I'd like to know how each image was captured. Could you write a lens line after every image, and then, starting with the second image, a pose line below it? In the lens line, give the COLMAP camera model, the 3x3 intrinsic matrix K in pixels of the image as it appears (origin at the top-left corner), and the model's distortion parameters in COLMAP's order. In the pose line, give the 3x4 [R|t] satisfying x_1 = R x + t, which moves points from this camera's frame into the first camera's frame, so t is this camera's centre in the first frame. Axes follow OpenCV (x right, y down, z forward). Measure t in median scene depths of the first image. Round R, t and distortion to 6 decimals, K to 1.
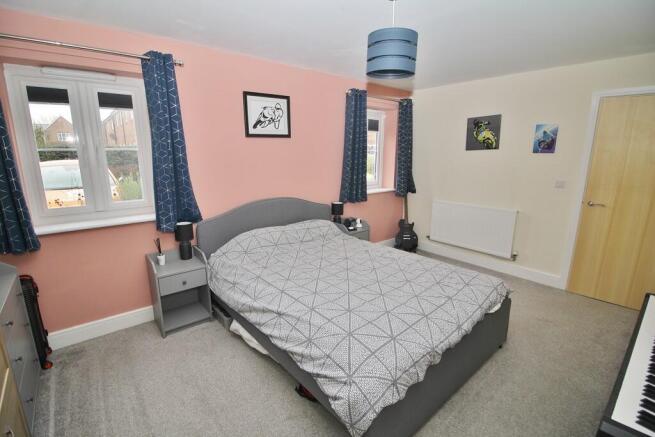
lens RADIAL K [[309.3, 0, 327.5], [0, 309.3, 218.5], [0, 0, 1]] dist [-0.013910, -0.000763]
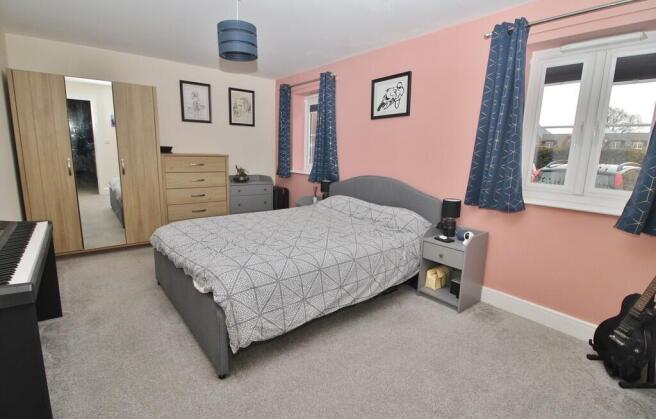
lens RADIAL K [[319.8, 0, 328.0], [0, 319.8, 209.5], [0, 0, 1]] dist [-0.000297, -0.000048]
pose [[-0.041808, 0.170716, -0.984433, 0.939460], [-0.248488, 0.952559, 0.175741, -0.108429], [0.967732, 0.251968, 0.002597, 0.887648]]
